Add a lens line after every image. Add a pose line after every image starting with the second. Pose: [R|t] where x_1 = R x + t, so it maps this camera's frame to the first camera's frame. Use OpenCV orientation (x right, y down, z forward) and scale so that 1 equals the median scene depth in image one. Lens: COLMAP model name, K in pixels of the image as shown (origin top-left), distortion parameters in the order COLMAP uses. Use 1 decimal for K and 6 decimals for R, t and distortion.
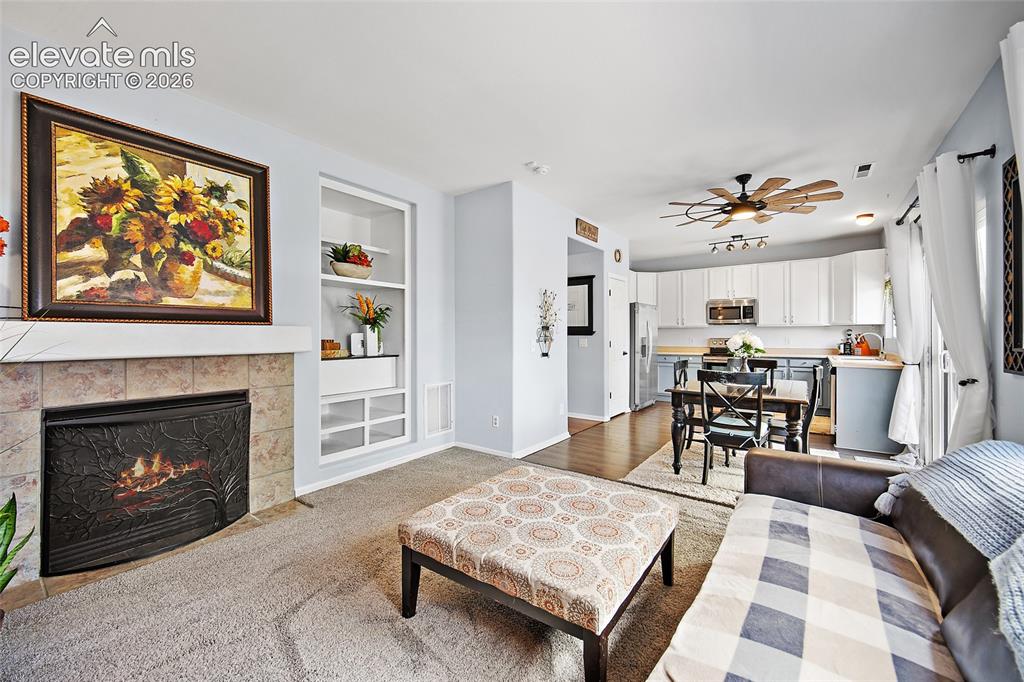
lens RADIAL K [[409.3, 0, 509.8], [0, 409.3, 335.0], [0, 0, 1]] dist [0.000277, 0.000724]
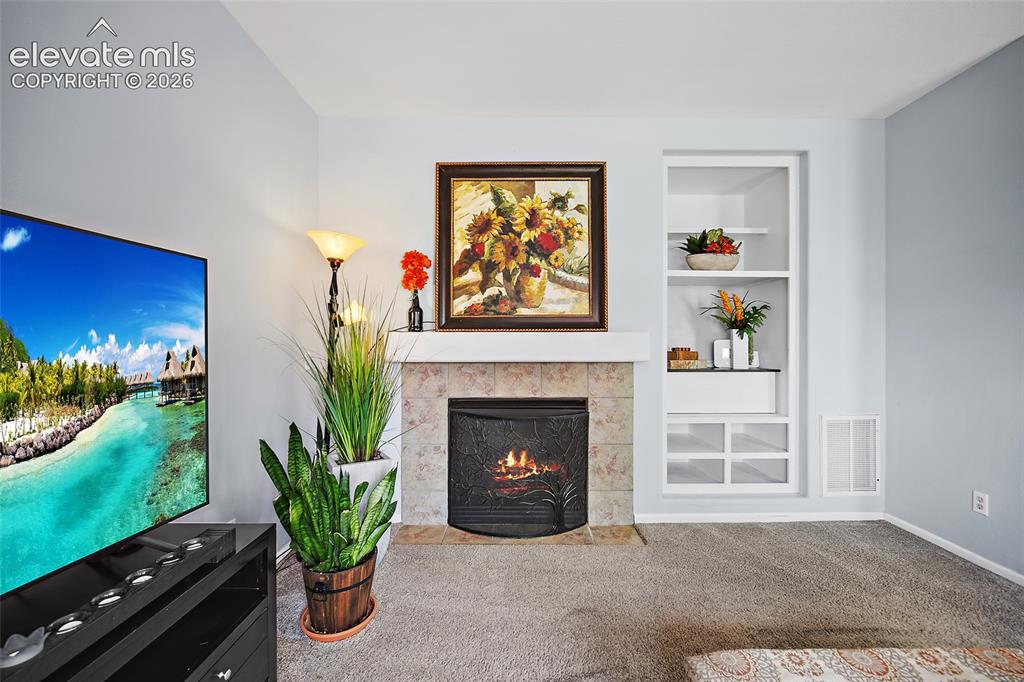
lens RADIAL K [[409.3, 0, 515.5], [0, 409.3, 346.2], [0, 0, 1]] dist [0.000277, 0.000724]
pose [[0.605123, 0.005033, -0.796116, 0.025885], [0.001236, 0.999973, 0.007261, 0.001810], [0.796131, -0.005378, 0.605100, 0.217764]]
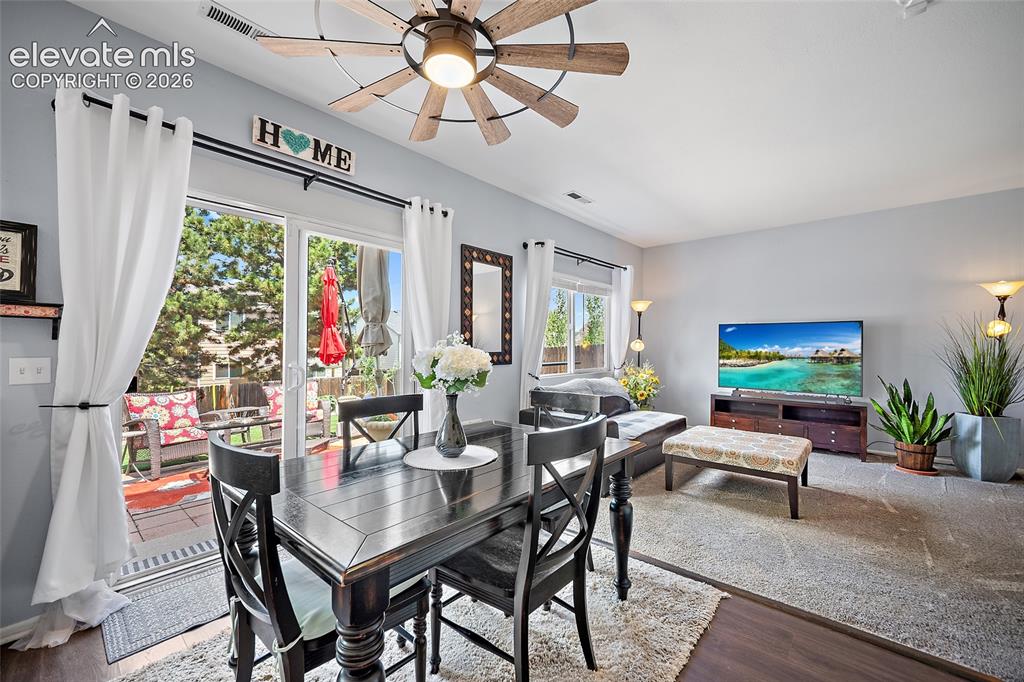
lens RADIAL K [[409.3, 0, 510.7], [0, 409.3, 344.2], [0, 0, 1]] dist [0.000277, 0.000724]
pose [[-0.996399, -0.004184, 0.084682, 0.503042], [-0.004349, 0.999989, -0.001764, 0.000706], [-0.084674, -0.002126, -0.996406, 1.548120]]
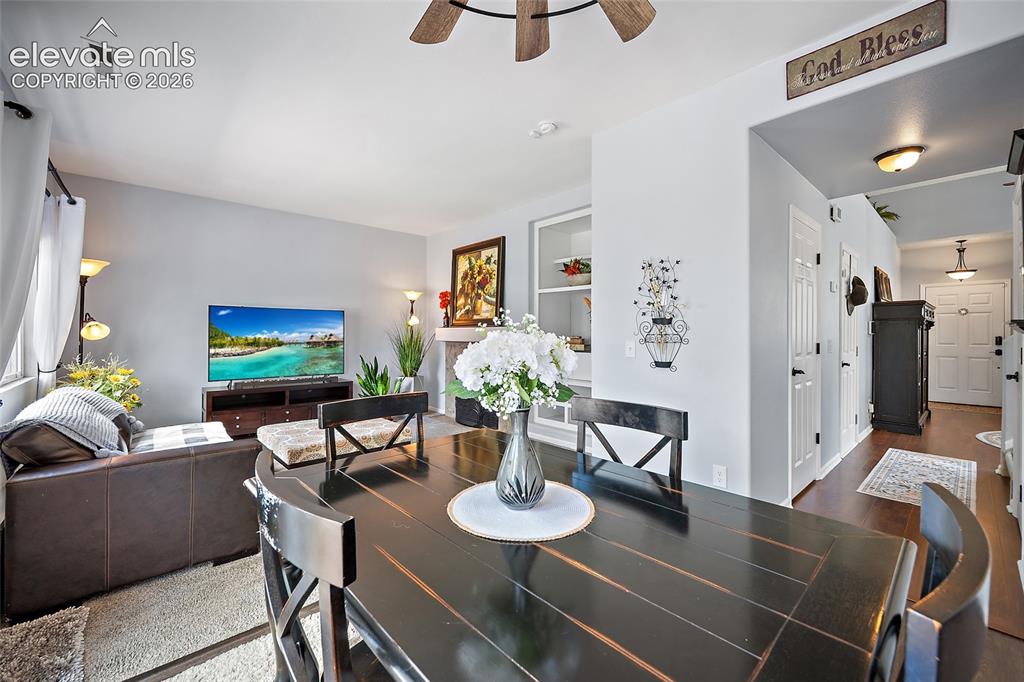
lens RADIAL K [[409.3, 0, 519.2], [0, 409.3, 333.5], [0, 0, 1]] dist [0.000277, 0.000724]
pose [[-0.186311, 0.002033, -0.982489, 0.906608], [-0.001764, 0.999996, 0.002404, 0.001275], [0.982489, 0.002181, -0.186307, 1.133852]]
